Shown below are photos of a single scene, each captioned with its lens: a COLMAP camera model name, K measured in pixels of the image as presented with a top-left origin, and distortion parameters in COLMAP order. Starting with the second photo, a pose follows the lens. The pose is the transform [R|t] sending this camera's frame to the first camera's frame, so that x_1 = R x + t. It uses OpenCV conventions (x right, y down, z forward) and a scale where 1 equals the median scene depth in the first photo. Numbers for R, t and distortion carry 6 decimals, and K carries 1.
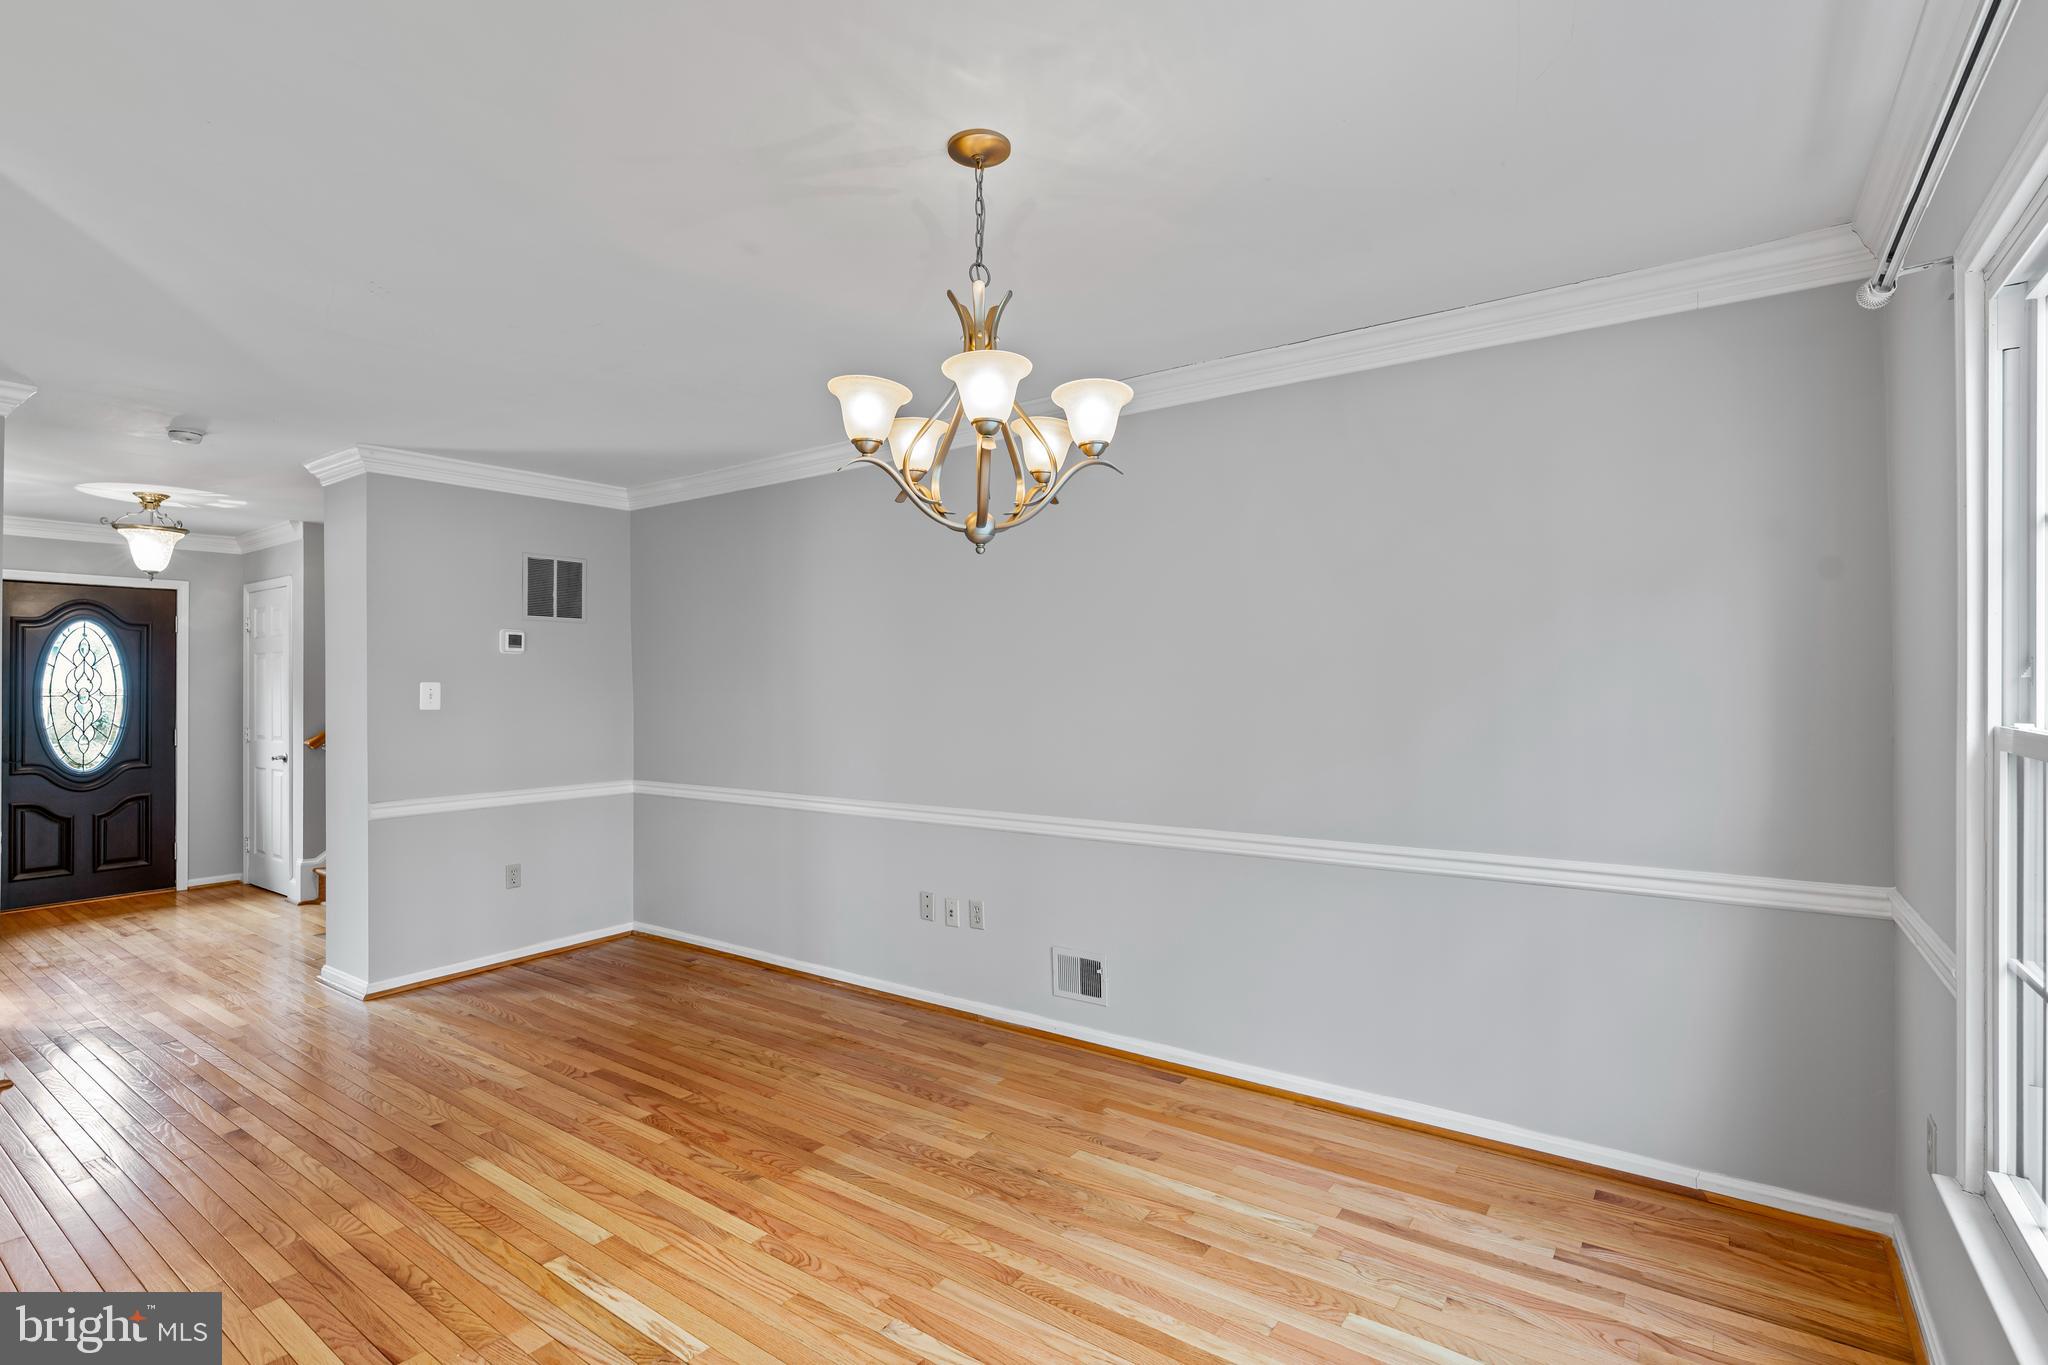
lens RADIAL K [[990.4, 0, 1035.8], [0, 990.4, 682.8], [0, 0, 1]] dist [-0.016374, 0.002923]
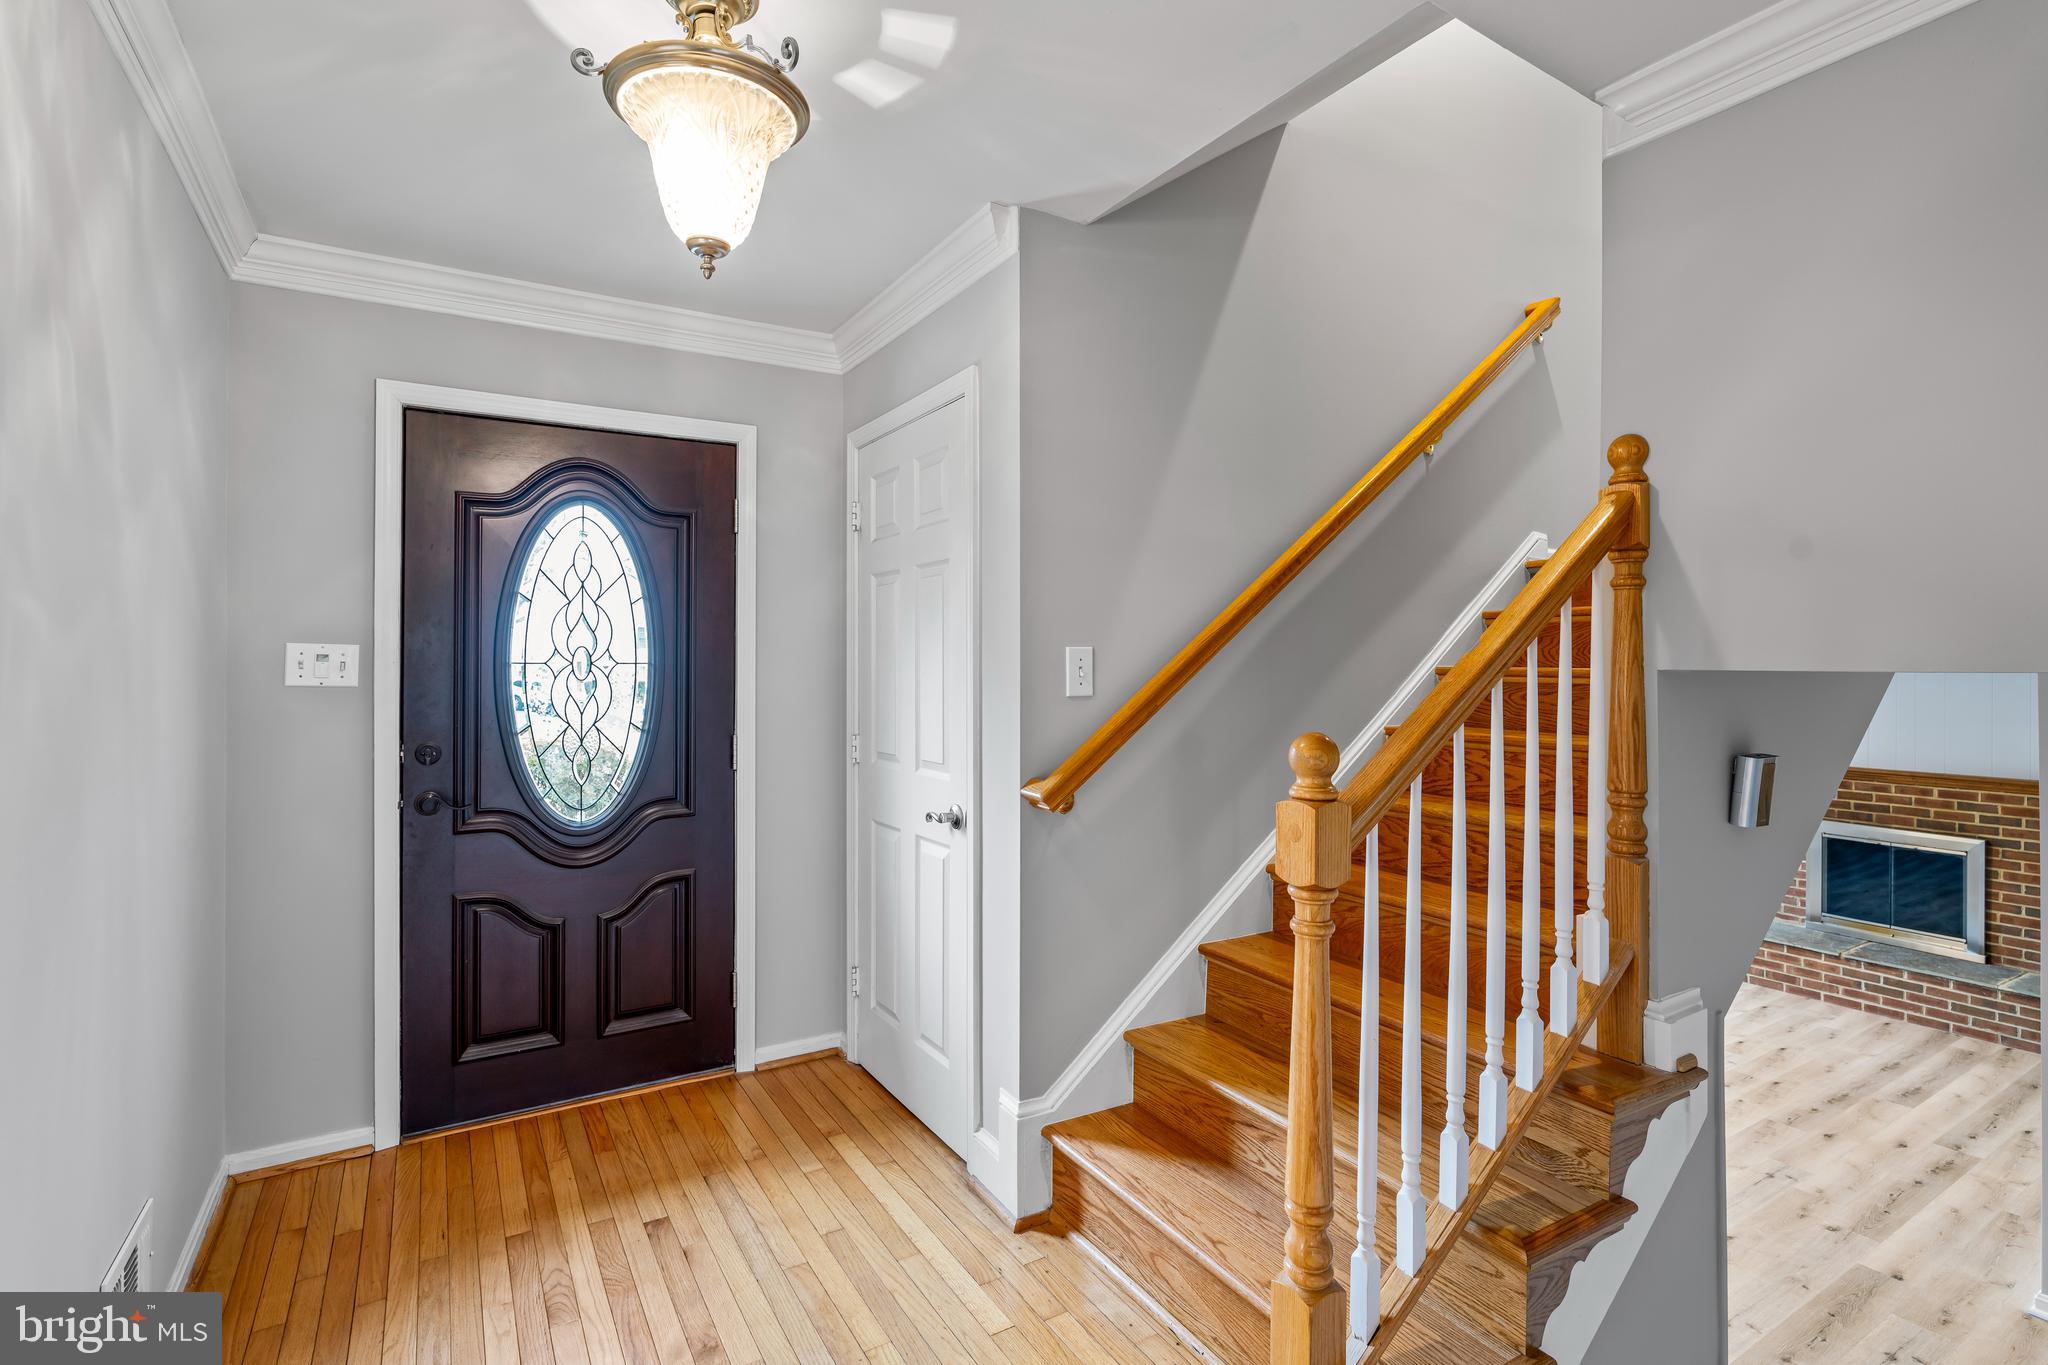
lens RADIAL K [[990.4, 0, 1007.9], [0, 990.4, 666.8], [0, 0, 1]] dist [-0.016374, 0.002923]
pose [[0.915283, 0.006261, -0.402763, -0.589621], [-0.003165, 0.999960, 0.008353, 0.010113], [0.402799, -0.006370, 0.915266, 0.642188]]
